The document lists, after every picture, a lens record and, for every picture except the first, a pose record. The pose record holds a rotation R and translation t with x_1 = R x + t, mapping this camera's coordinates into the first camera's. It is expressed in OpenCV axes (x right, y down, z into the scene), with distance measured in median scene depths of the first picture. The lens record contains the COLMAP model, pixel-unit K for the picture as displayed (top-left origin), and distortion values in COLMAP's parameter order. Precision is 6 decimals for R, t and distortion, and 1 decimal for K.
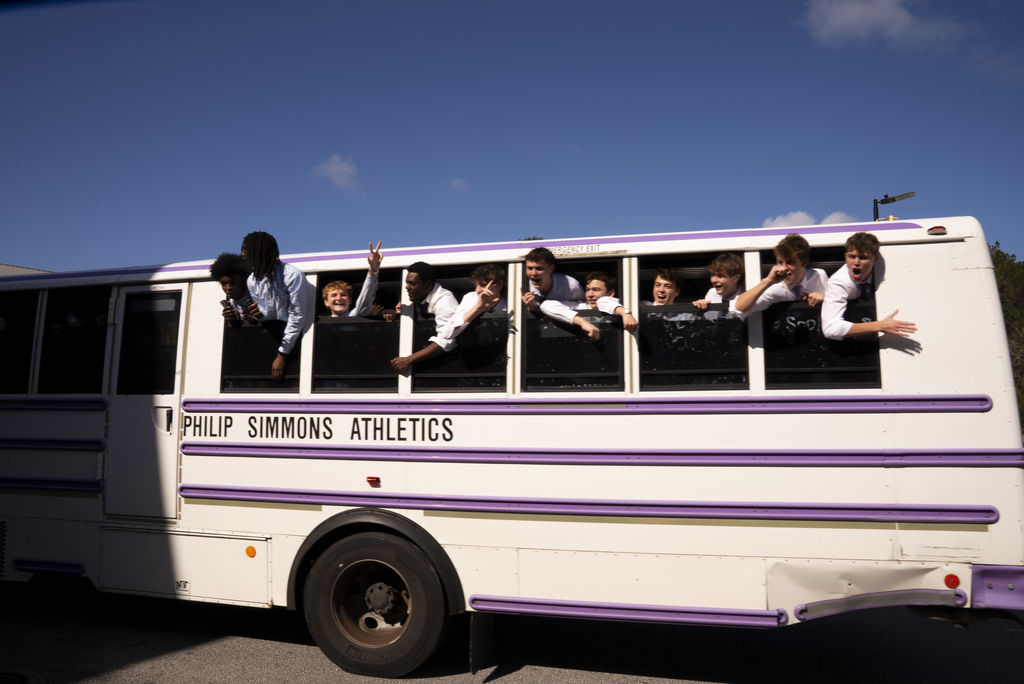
lens RADIAL K [[686.2, 0, 512.4], [0, 686.2, 340.9], [0, 0, 1]] dist [0.003882, 0.003533]
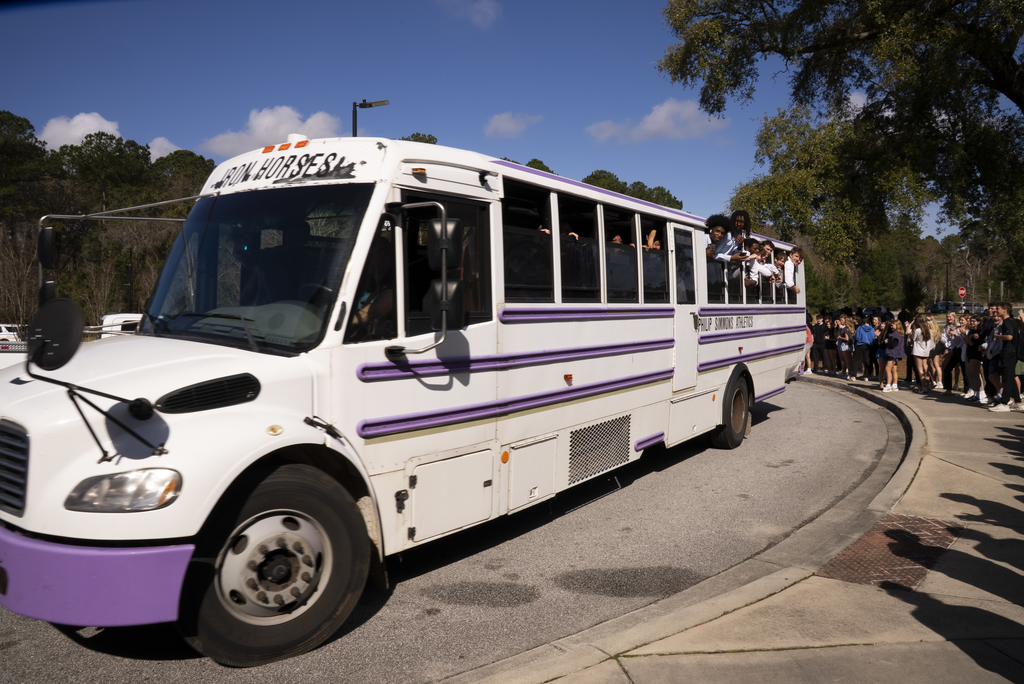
lens RADIAL K [[686.2, 0, 512.3], [0, 686.2, 341.9], [0, 0, 1]] dist [0.003882, 0.003533]
pose [[0.327617, -0.050199, 0.943476, -1.958157], [-0.072029, 0.994354, 0.077918, 0.069290], [-0.942061, -0.093485, 0.322151, 0.862384]]
